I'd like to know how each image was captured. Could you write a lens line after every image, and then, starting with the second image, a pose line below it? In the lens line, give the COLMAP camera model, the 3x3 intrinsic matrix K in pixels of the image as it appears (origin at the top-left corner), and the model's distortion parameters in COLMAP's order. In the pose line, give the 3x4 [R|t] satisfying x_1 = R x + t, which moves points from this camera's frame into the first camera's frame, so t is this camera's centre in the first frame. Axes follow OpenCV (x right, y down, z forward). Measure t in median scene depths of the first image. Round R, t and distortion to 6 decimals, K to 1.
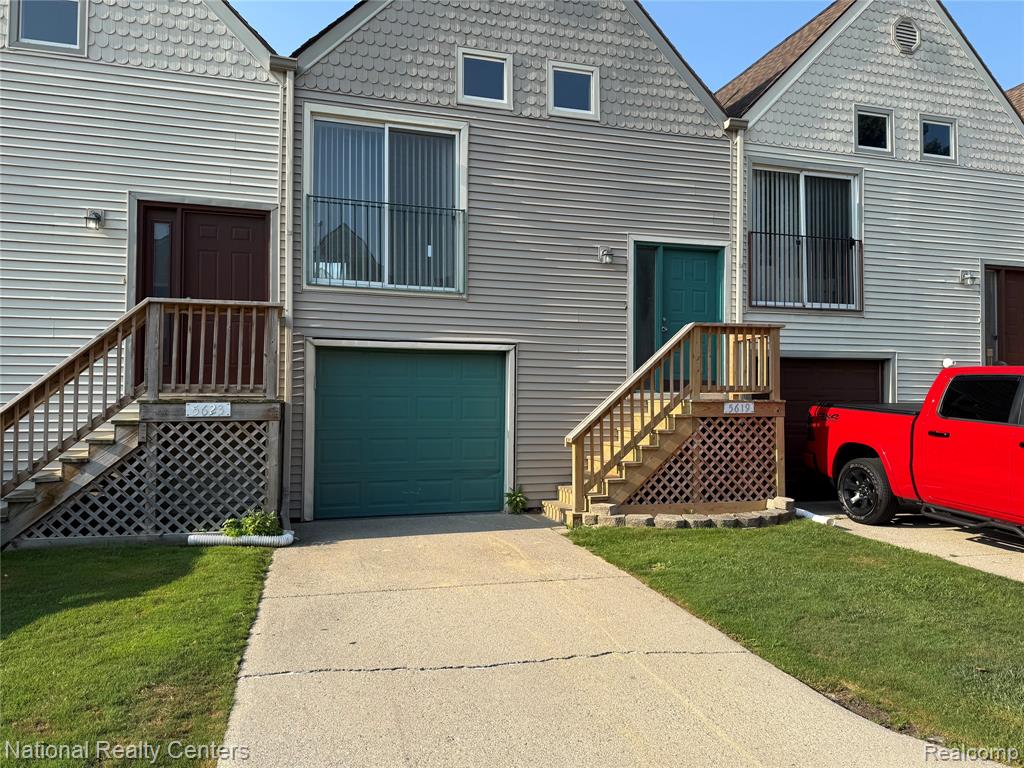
lens RADIAL K [[719.1, 0, 513.9], [0, 719.1, 395.0], [0, 0, 1]] dist [0.062929, -0.074269]
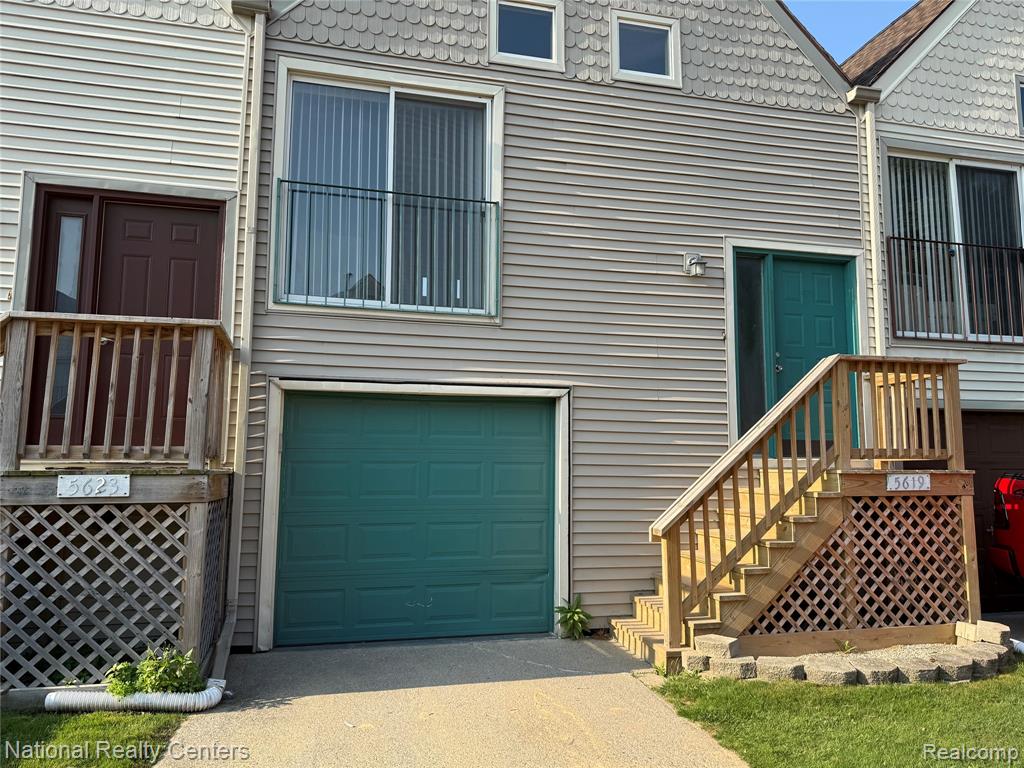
lens RADIAL K [[719.1, 0, 508.3], [0, 719.1, 384.8], [0, 0, 1]] dist [0.062929, -0.074269]
pose [[0.998482, -0.003358, -0.054976, -0.019986], [-0.002064, 0.995157, -0.098278, -0.004900], [0.055040, 0.098242, 0.993639, 0.311693]]
